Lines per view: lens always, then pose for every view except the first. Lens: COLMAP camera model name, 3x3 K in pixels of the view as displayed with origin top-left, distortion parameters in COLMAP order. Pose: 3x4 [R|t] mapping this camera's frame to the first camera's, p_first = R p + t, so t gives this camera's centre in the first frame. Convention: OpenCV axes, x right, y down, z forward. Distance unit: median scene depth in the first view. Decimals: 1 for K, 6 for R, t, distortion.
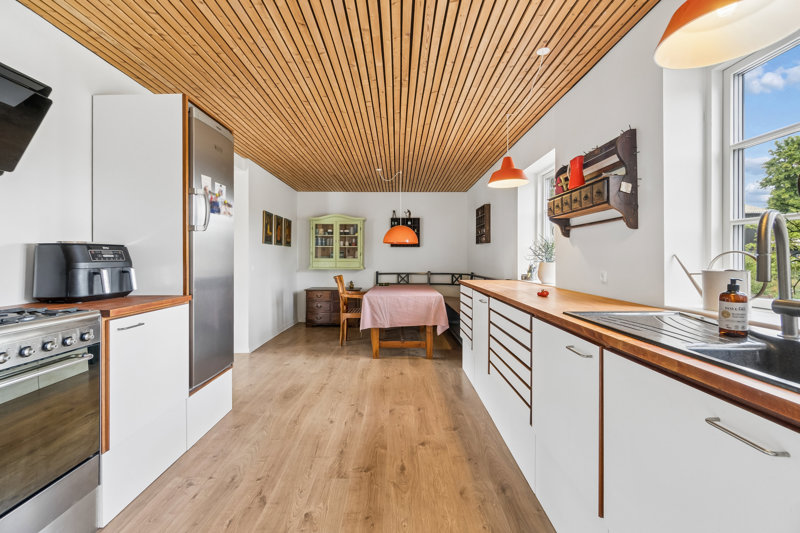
lens RADIAL K [[354.8, 0, 400.5], [0, 354.8, 263.6], [0, 0, 1]] dist [0.000777, -0.000086]
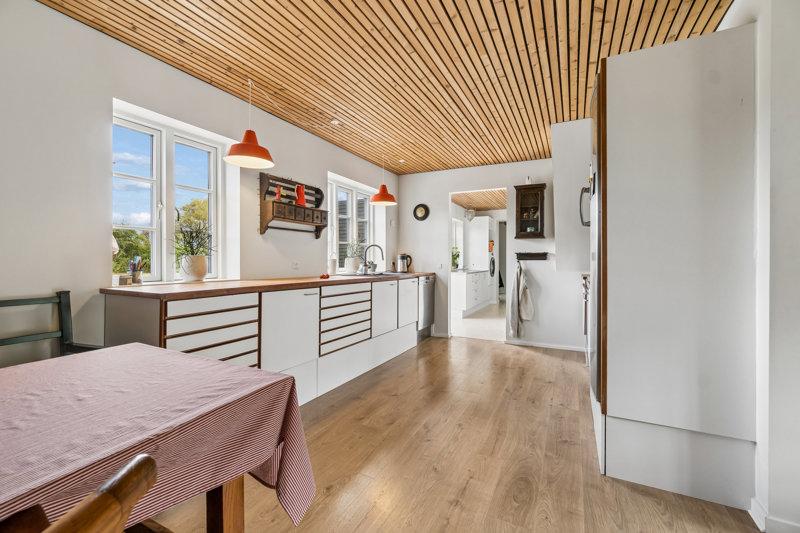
lens RADIAL K [[354.8, 0, 398.8], [0, 354.8, 262.3], [0, 0, 1]] dist [0.000777, -0.000086]
pose [[-0.894473, -0.005934, 0.447083, -0.458852], [-0.002040, 0.999956, 0.009192, 0.009571], [-0.447118, 0.007310, -0.894445, 1.876917]]
